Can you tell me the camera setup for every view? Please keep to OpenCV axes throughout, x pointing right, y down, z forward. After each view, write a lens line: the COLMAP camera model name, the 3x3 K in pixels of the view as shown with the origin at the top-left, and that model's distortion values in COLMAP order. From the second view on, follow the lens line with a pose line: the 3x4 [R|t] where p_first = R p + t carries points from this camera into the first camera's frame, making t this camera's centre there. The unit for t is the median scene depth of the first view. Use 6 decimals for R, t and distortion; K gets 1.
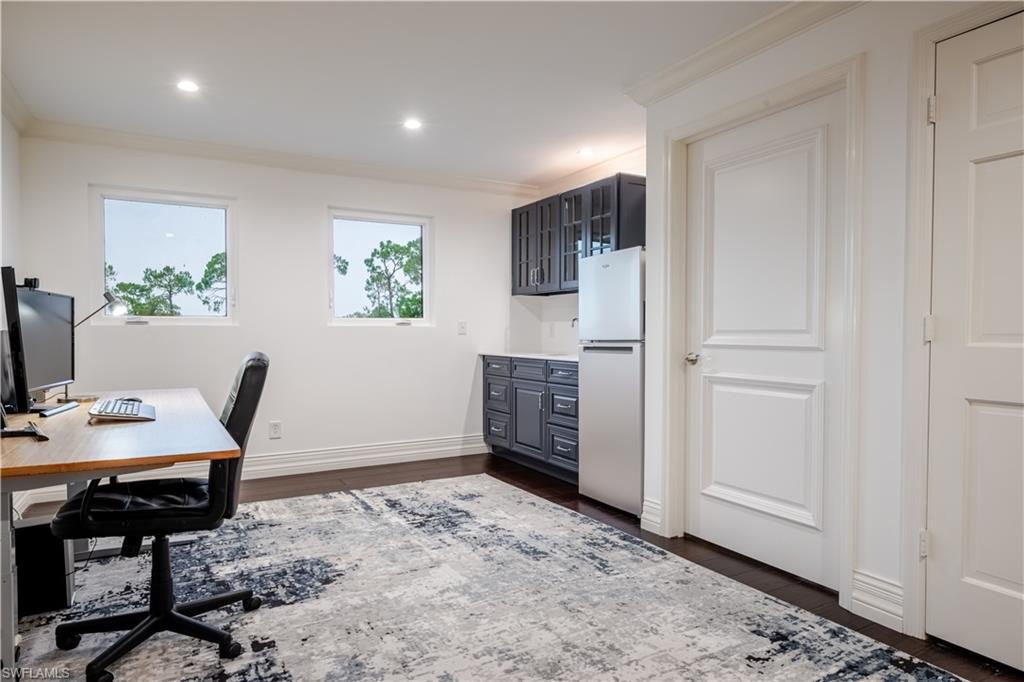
lens RADIAL K [[632.3, 0, 508.0], [0, 632.3, 340.1], [0, 0, 1]] dist [0.008115, -0.000512]
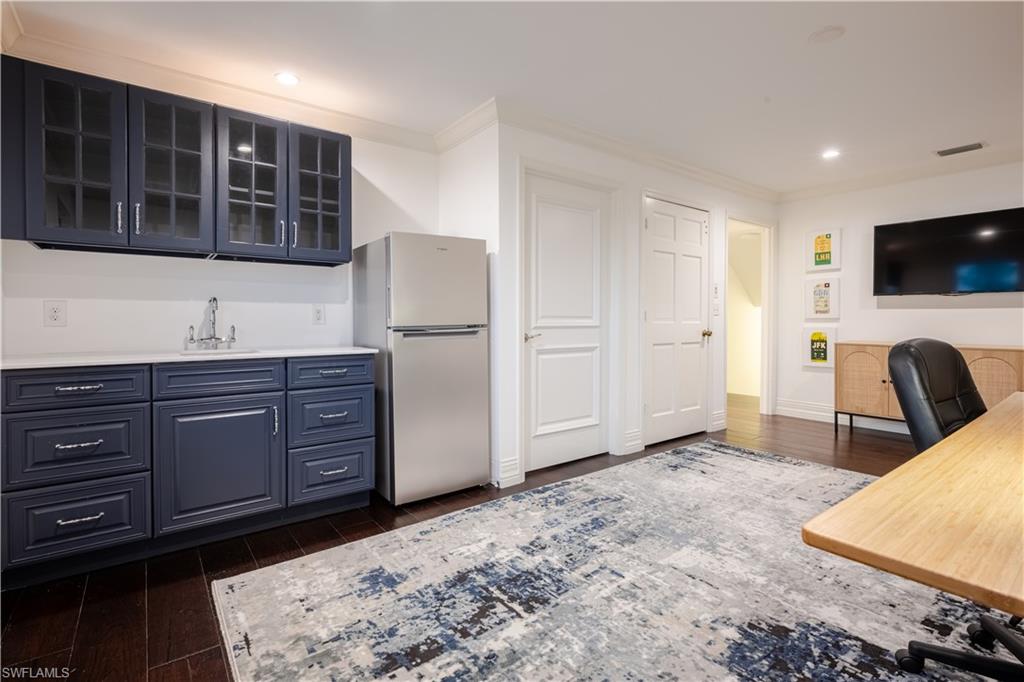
lens RADIAL K [[484.3, 0, 506.9], [0, 484.3, 332.3], [0, 0, 1]] dist [0.003054, -0.000241]
pose [[-0.153929, -0.026539, 0.987725, -0.704475], [0.011081, 0.999530, 0.028583, -0.010359], [-0.988020, 0.015345, -0.153563, 1.221419]]
